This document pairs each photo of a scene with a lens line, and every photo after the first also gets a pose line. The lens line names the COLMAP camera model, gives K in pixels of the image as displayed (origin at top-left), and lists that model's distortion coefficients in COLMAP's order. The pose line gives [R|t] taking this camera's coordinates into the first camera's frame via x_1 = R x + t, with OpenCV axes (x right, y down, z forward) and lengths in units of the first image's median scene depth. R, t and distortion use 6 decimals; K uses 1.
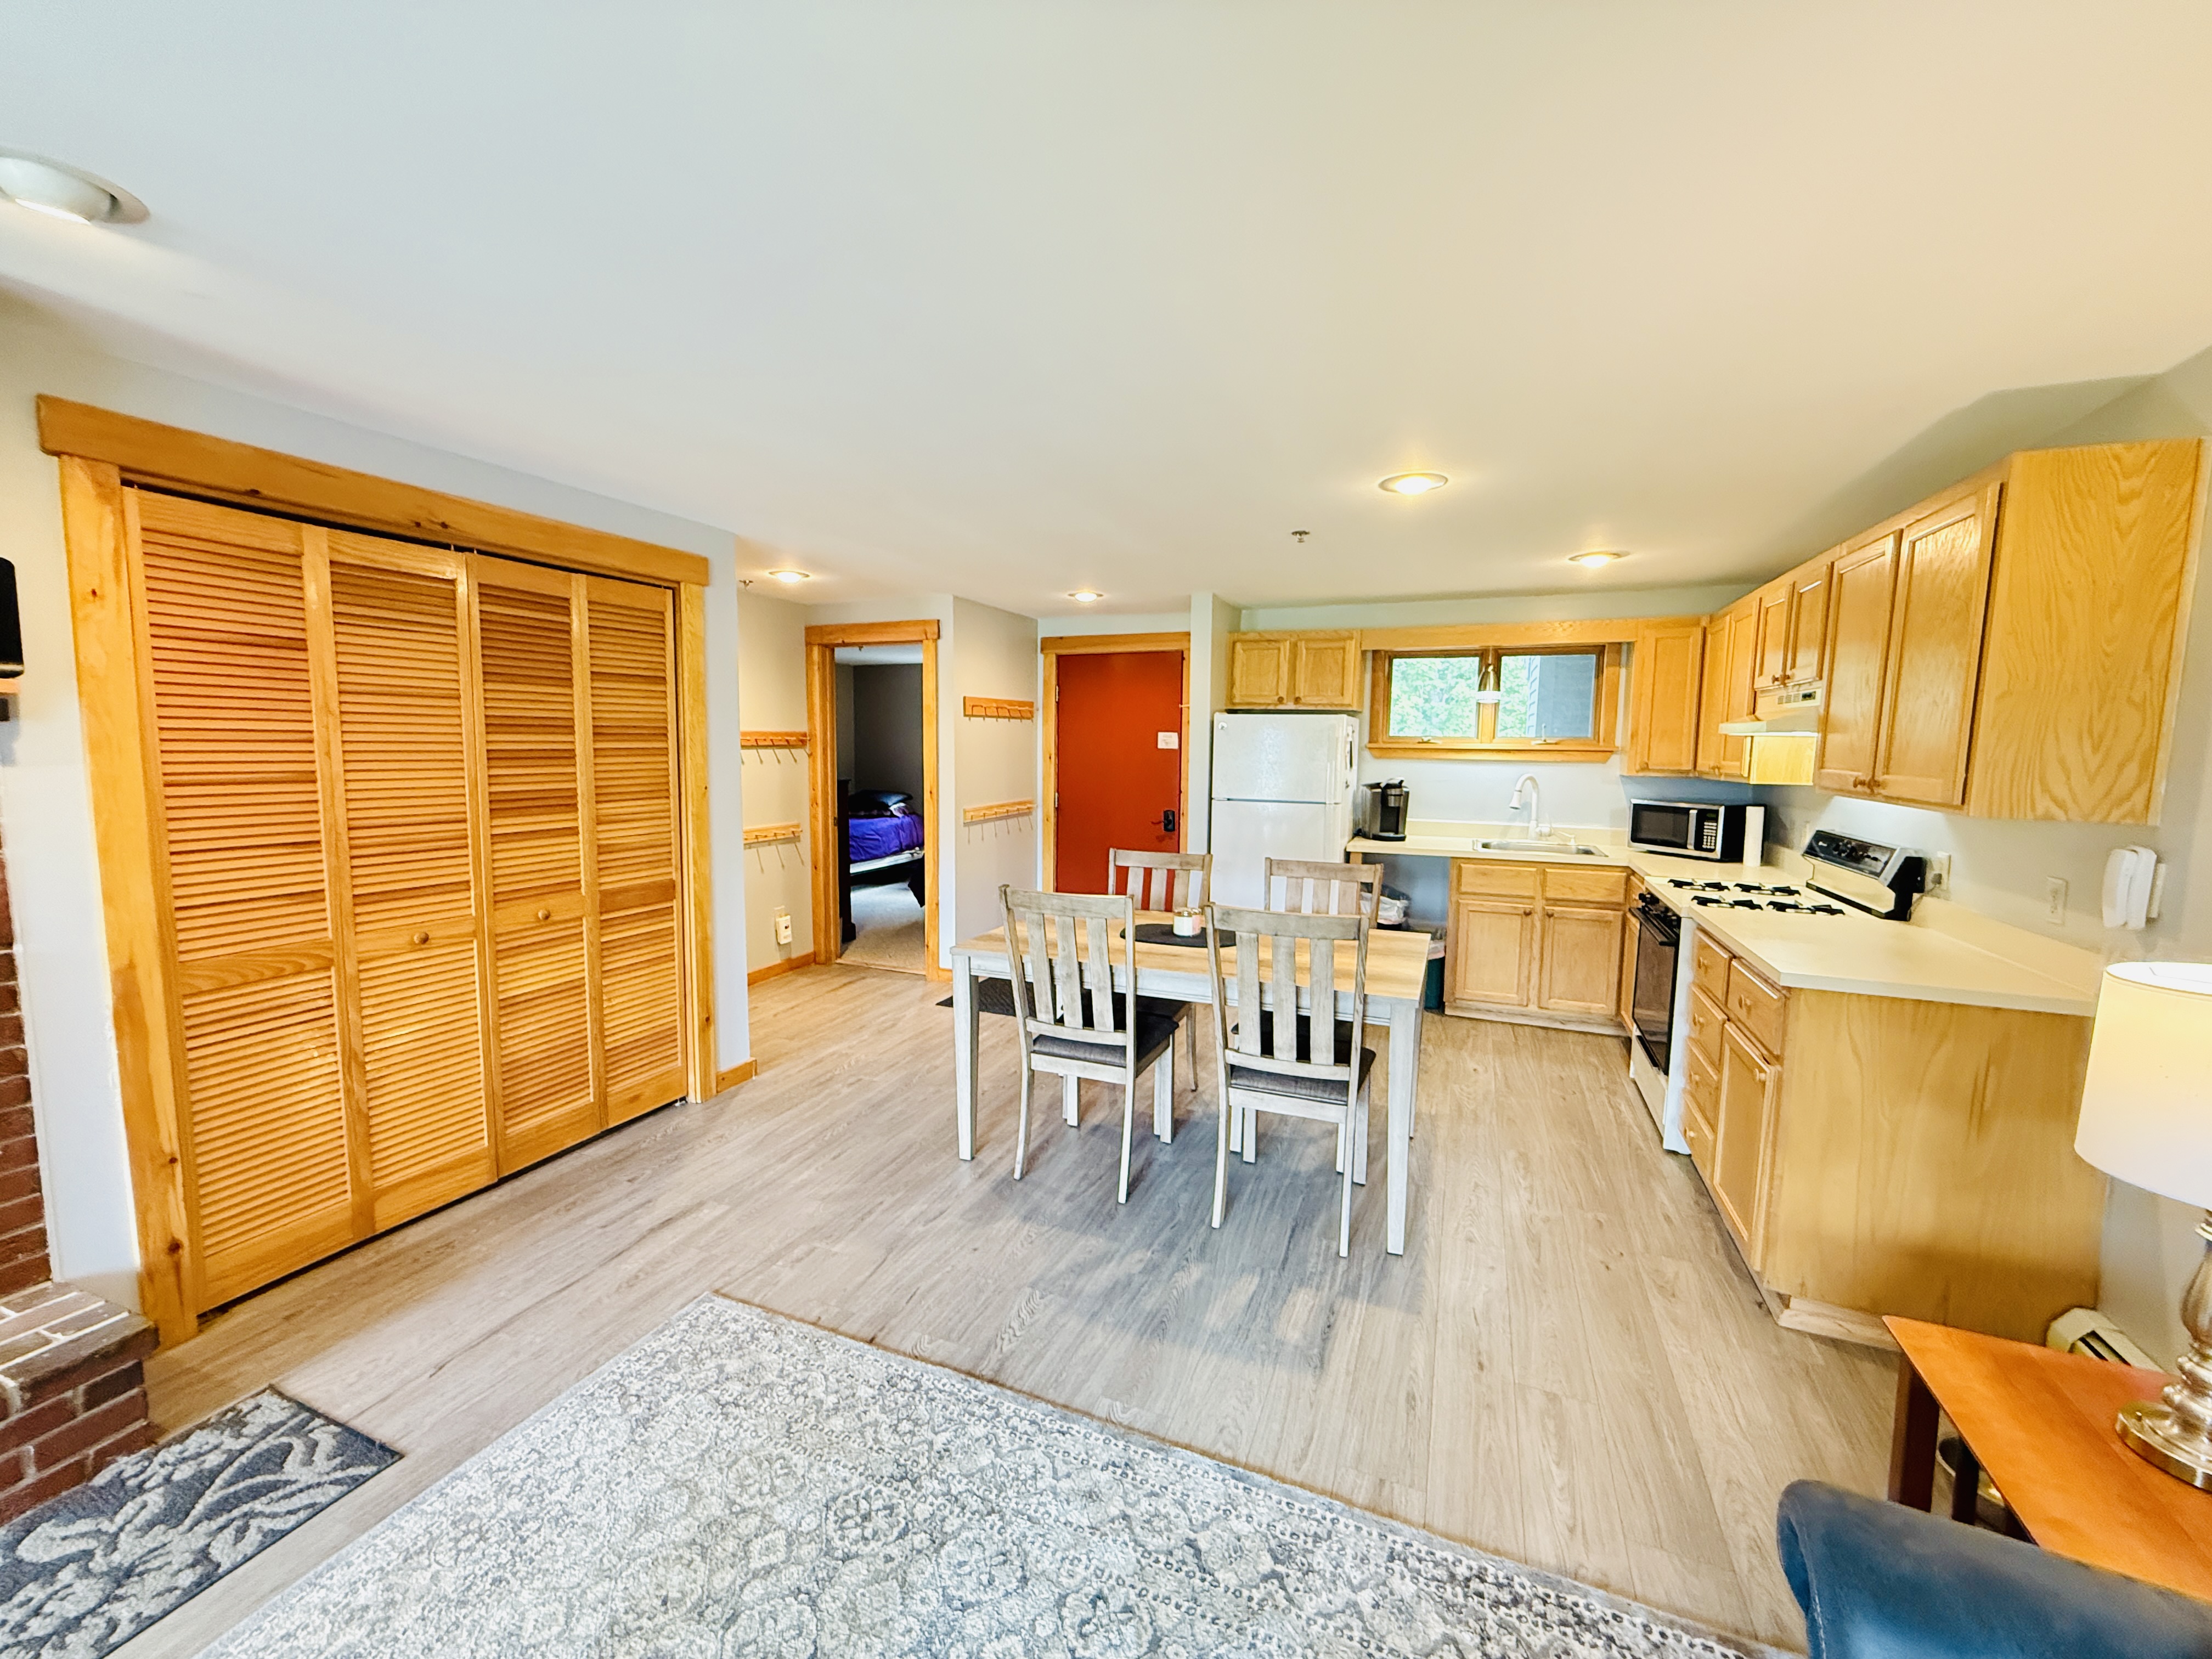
lens RADIAL K [[879.5, 0, 1095.4], [0, 879.5, 829.4], [0, 0, 1]] dist [-0.004152, 0.000974]
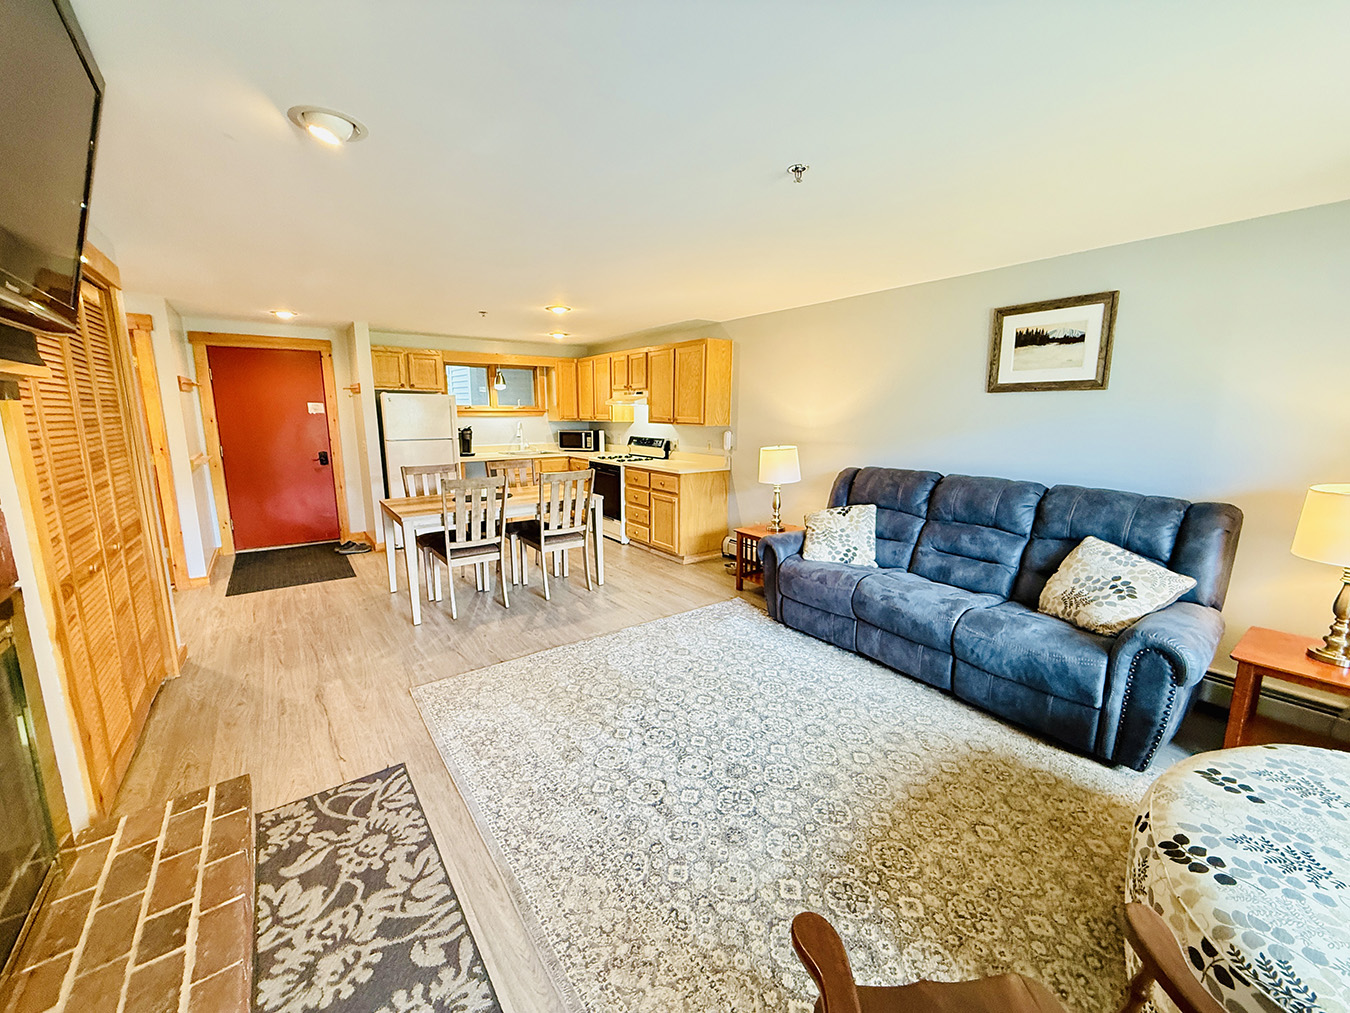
lens RADIAL K [[536.8, 0, 674.2], [0, 536.8, 503.1], [0, 0, 1]] dist [-0.004152, 0.000974]
pose [[0.510125, -0.156242, 0.845790, -1.146124], [0.087397, 0.987688, 0.129743, 0.000648], [-0.855648, 0.007734, 0.517500, -0.162959]]
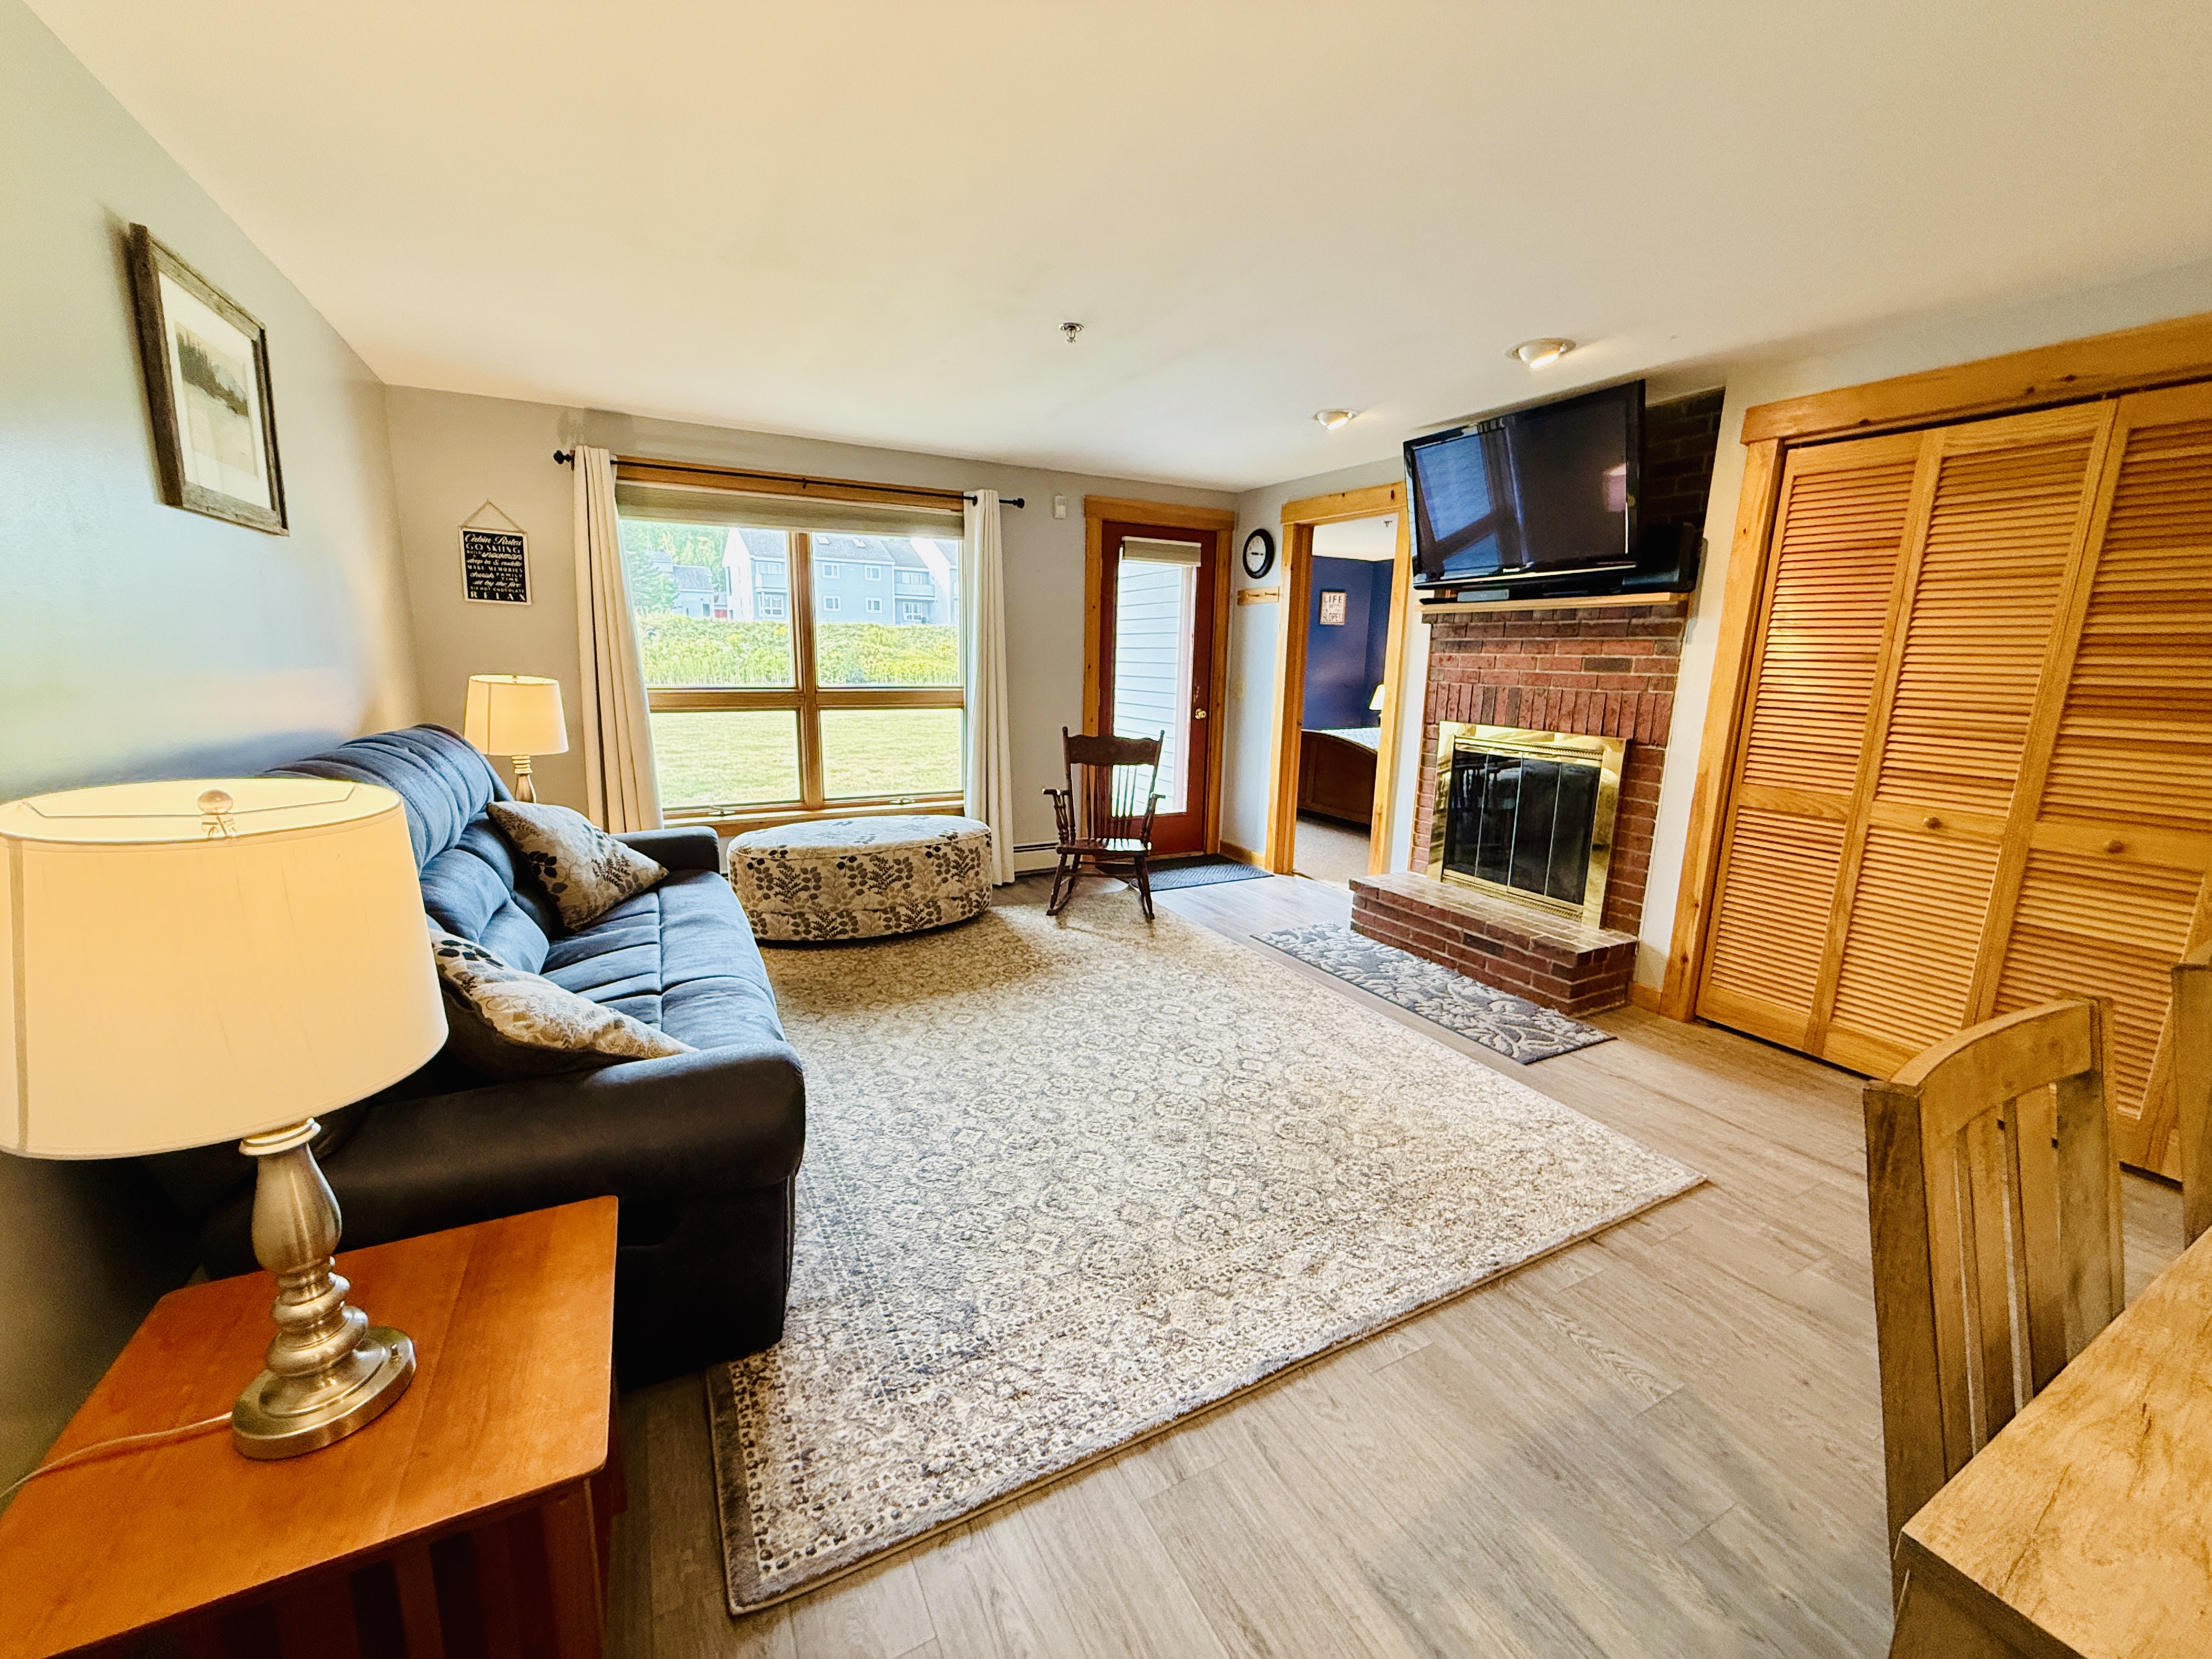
lens RADIAL K [[879.5, 0, 1102.4], [0, 879.5, 830.2], [0, 0, 1]] dist [-0.004152, 0.000974]
pose [[-0.632631, 0.133945, -0.762782, 0.719681], [-0.099041, 0.962850, 0.251219, -0.032141], [0.768094, 0.234476, -0.595863, 1.011052]]
